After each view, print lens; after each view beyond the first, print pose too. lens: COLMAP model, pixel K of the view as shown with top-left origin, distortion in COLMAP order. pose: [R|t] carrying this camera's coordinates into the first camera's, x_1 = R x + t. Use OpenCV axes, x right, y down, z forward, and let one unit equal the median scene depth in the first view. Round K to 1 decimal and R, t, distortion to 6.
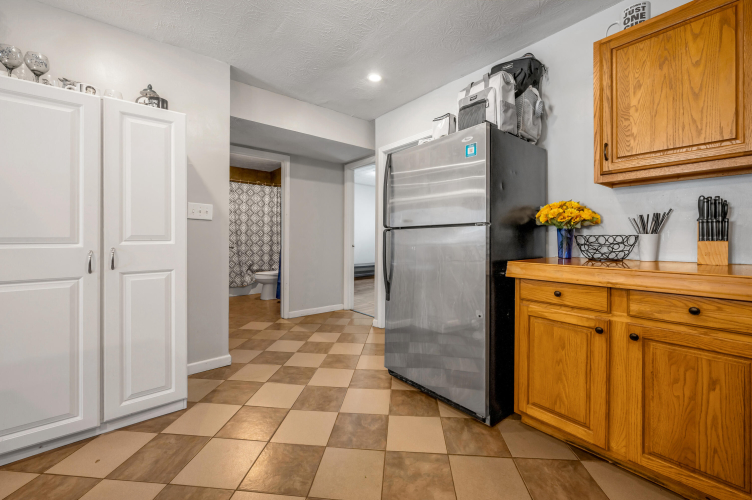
lens RADIAL K [[302.1, 0, 375.1], [0, 302.1, 237.1], [0, 0, 1]] dist [0.000016, -0.000040]
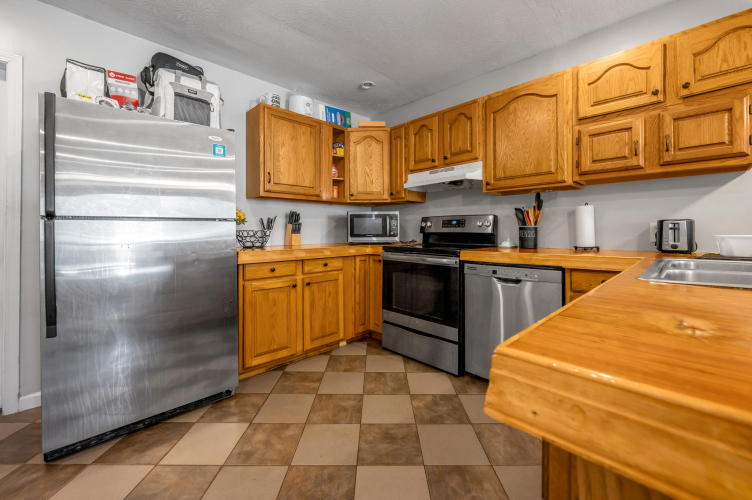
lens RADIAL K [[306.0, 0, 374.9], [0, 306.0, 232.2], [0, 0, 1]] dist [-0.000345, -0.000081]
pose [[-0.084311, 0.000701, 0.996439, -0.861116], [0.001546, 0.999999, -0.000572, 0.004313], [-0.996438, 0.001492, -0.084312, 0.577849]]
